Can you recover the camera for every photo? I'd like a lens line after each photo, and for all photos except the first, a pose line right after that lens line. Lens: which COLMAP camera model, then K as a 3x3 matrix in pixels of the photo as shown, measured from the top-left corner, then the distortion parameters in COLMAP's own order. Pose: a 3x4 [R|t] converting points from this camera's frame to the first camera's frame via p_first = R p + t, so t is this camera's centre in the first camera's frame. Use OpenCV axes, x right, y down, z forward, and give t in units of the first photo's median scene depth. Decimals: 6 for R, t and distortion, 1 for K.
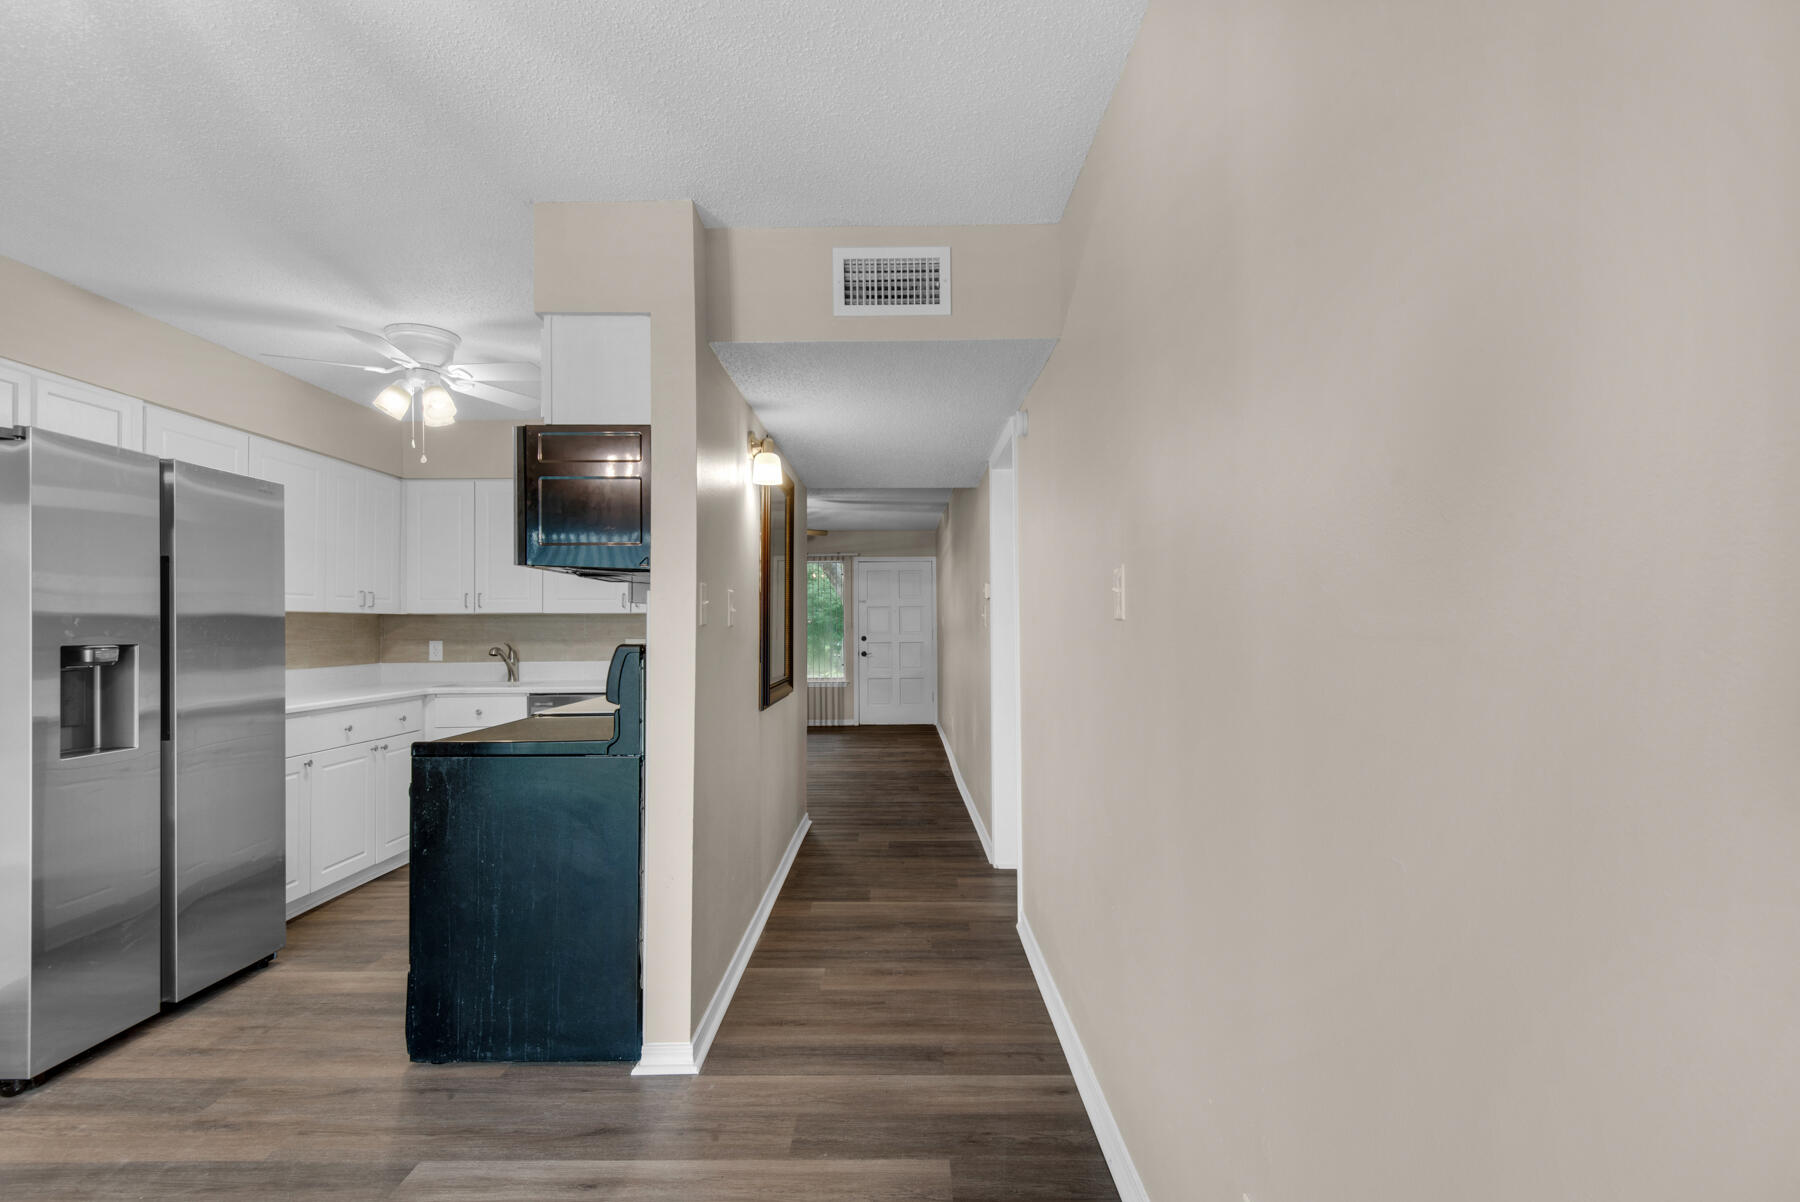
lens RADIAL K [[846.9, 0, 909.1], [0, 846.9, 615.3], [0, 0, 1]] dist [0.009424, -0.003203]
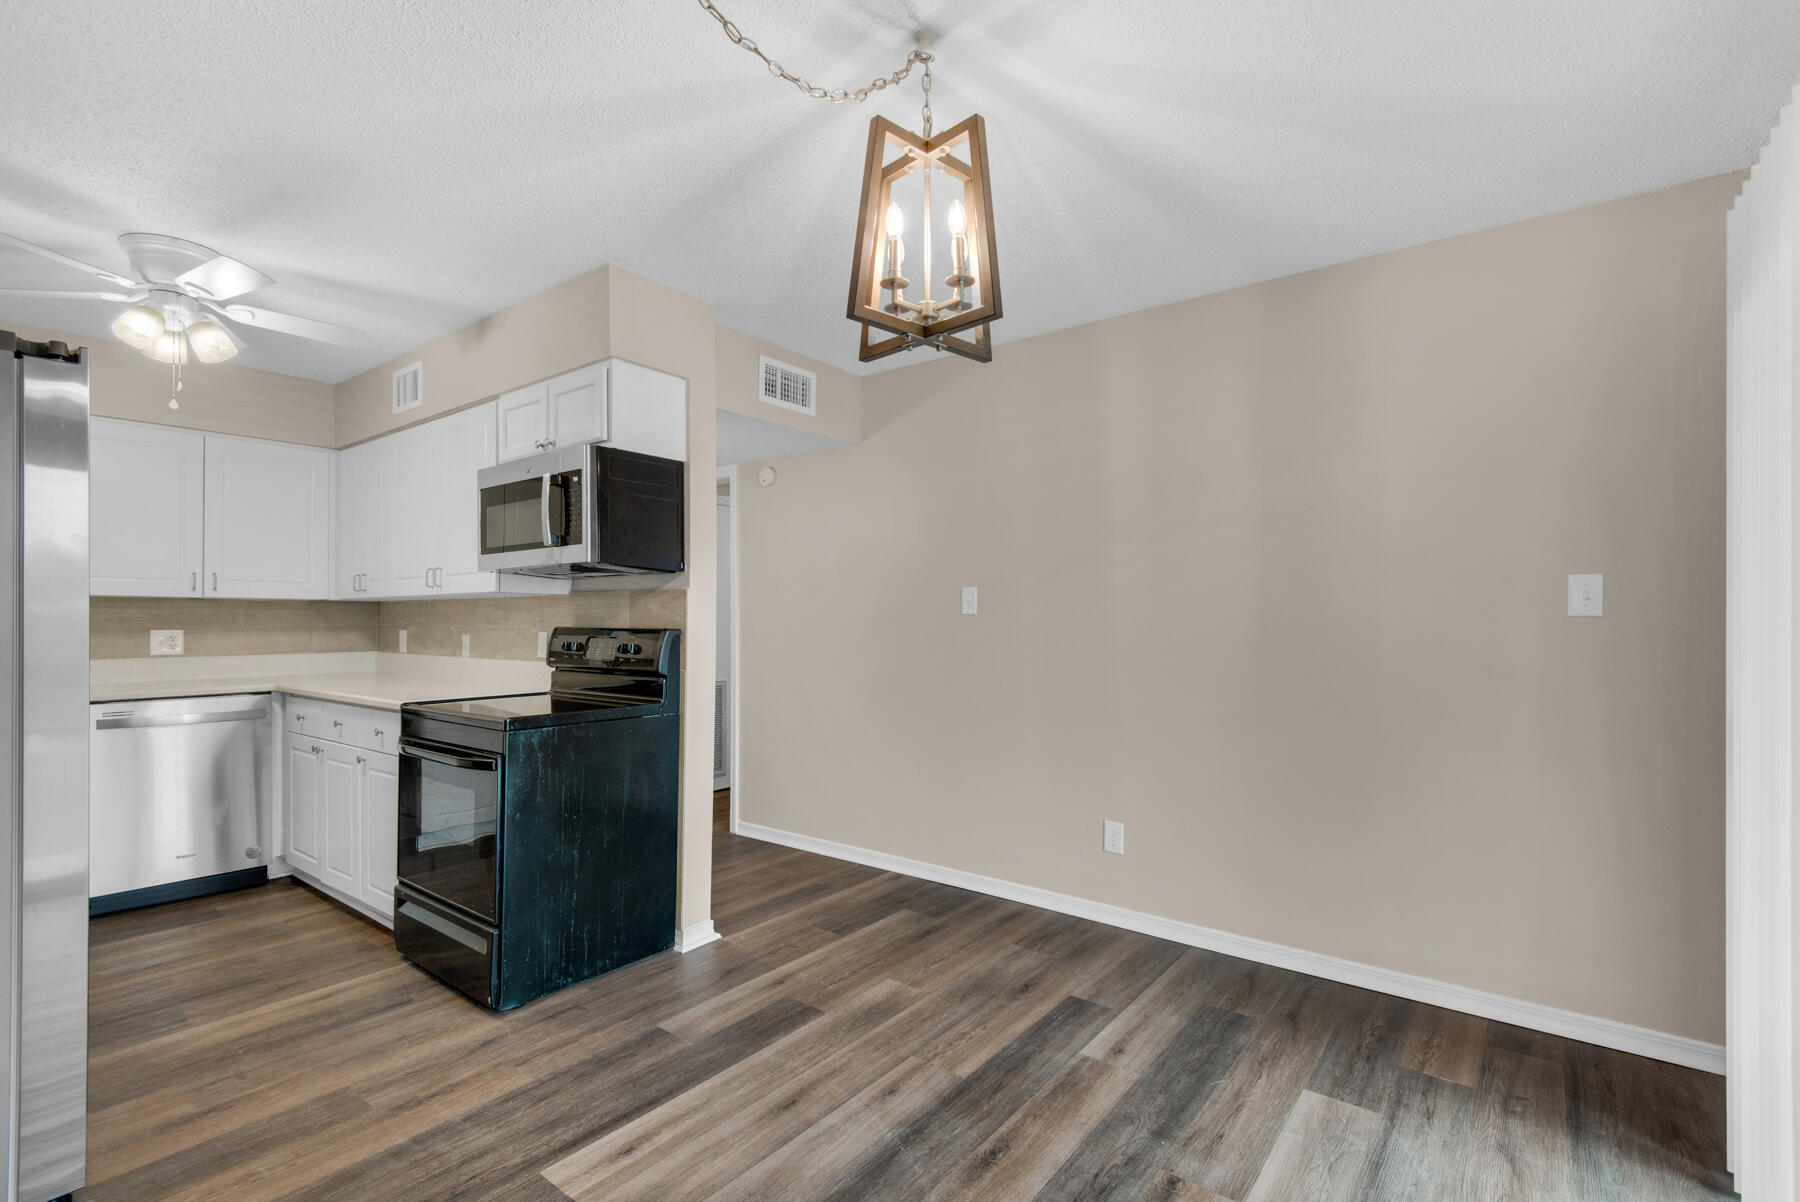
lens RADIAL K [[846.9, 0, 898.3], [0, 846.9, 605.0], [0, 0, 1]] dist [0.009424, -0.003203]
pose [[0.597848, 0.017831, 0.801411, -1.164585], [-0.013220, 0.999836, -0.012384, 0.009976], [-0.801500, -0.003191, 0.597986, -0.058065]]
